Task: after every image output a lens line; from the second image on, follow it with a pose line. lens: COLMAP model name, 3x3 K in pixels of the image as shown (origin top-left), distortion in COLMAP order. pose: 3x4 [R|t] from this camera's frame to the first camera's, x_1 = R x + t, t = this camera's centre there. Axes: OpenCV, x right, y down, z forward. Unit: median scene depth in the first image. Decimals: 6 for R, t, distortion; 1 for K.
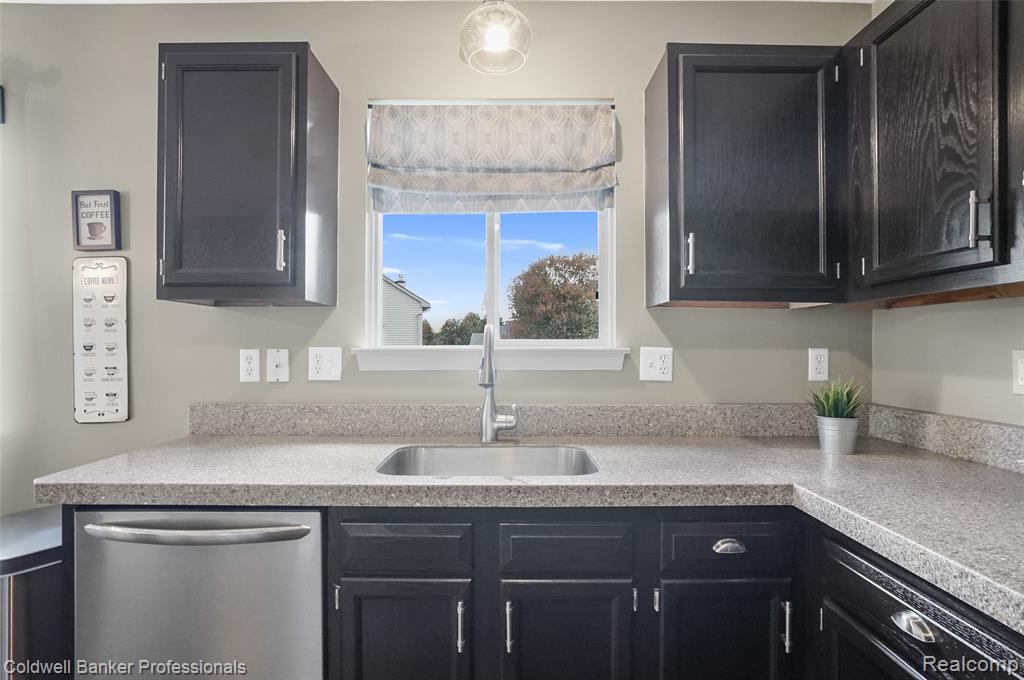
lens RADIAL K [[532.2, 0, 526.5], [0, 532.2, 343.2], [0, 0, 1]] dist [-0.053216, 0.029008]
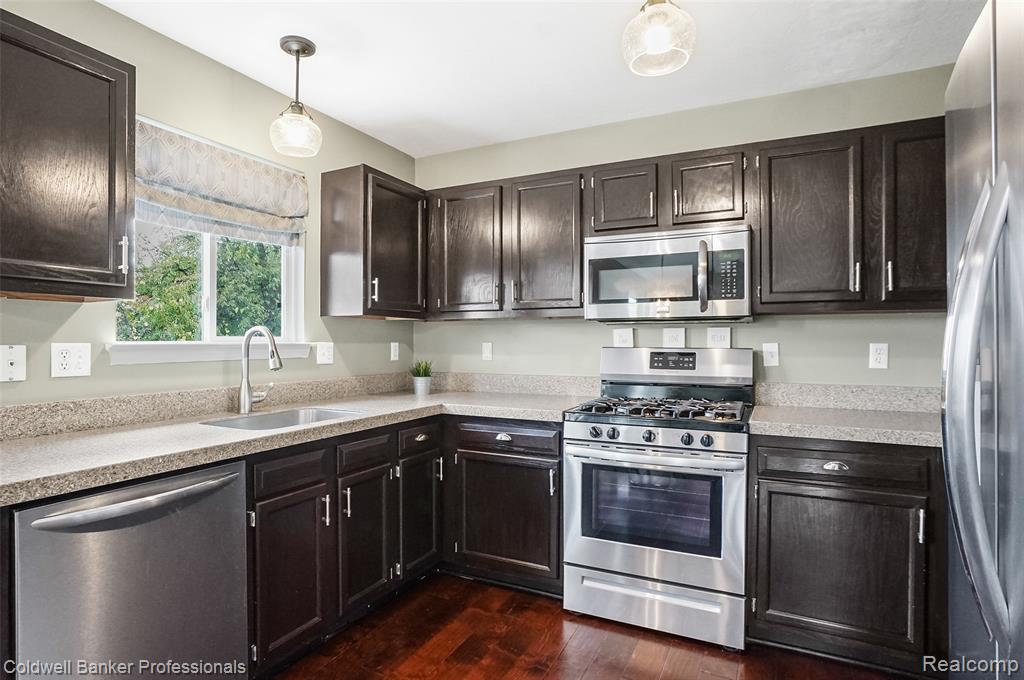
lens RADIAL K [[521.3, 0, 499.4], [0, 521.3, 341.0], [0, 0, 1]] dist [-0.046389, 0.026509]
pose [[0.476410, -0.000629, 0.879223, -1.003628], [-0.002923, 0.999993, 0.002299, -0.000985], [-0.879218, -0.003665, 0.476405, -0.196183]]
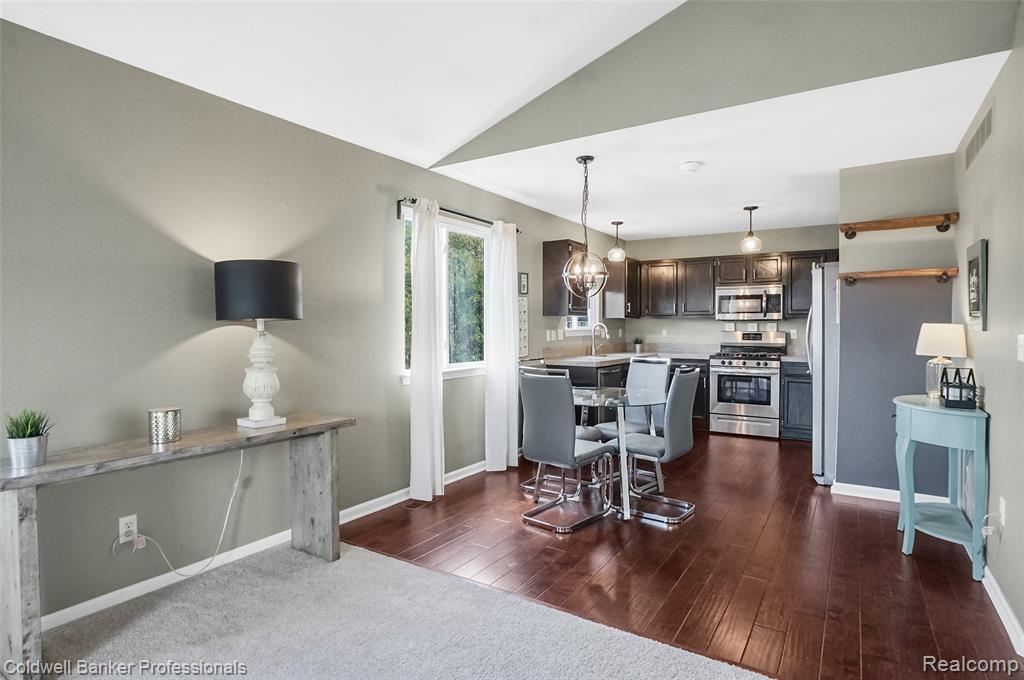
lens RADIAL K [[512.5, 0, 522.4], [0, 512.5, 336.5], [0, 0, 1]] dist [-0.024160, 0.001292]
pose [[0.546023, -0.017017, 0.837597, -3.655574], [-0.003732, 0.999734, 0.022744, -0.020905], [-0.837762, -0.015544, 0.545815, -0.572565]]
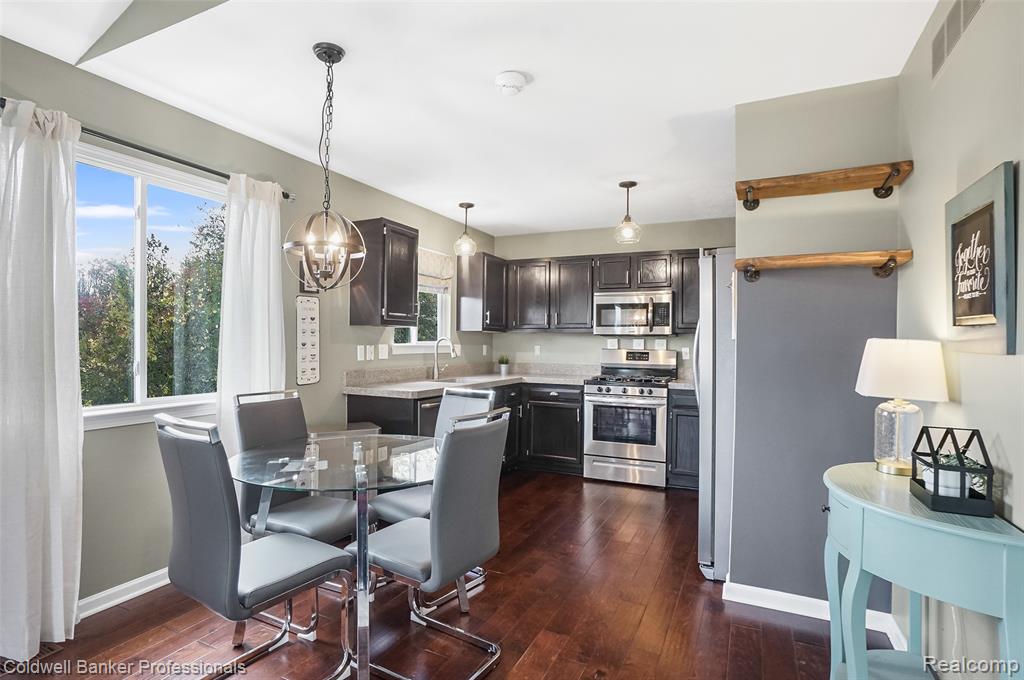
lens RADIAL K [[502.9, 0, 530.7], [0, 502.9, 344.3], [0, 0, 1]] dist [-0.057741, 0.023334]
pose [[0.406462, 0.001695, 0.913666, -2.448036], [-0.014758, 0.999880, 0.004711, -0.014911], [-0.913548, -0.015399, 0.406439, -0.563461]]
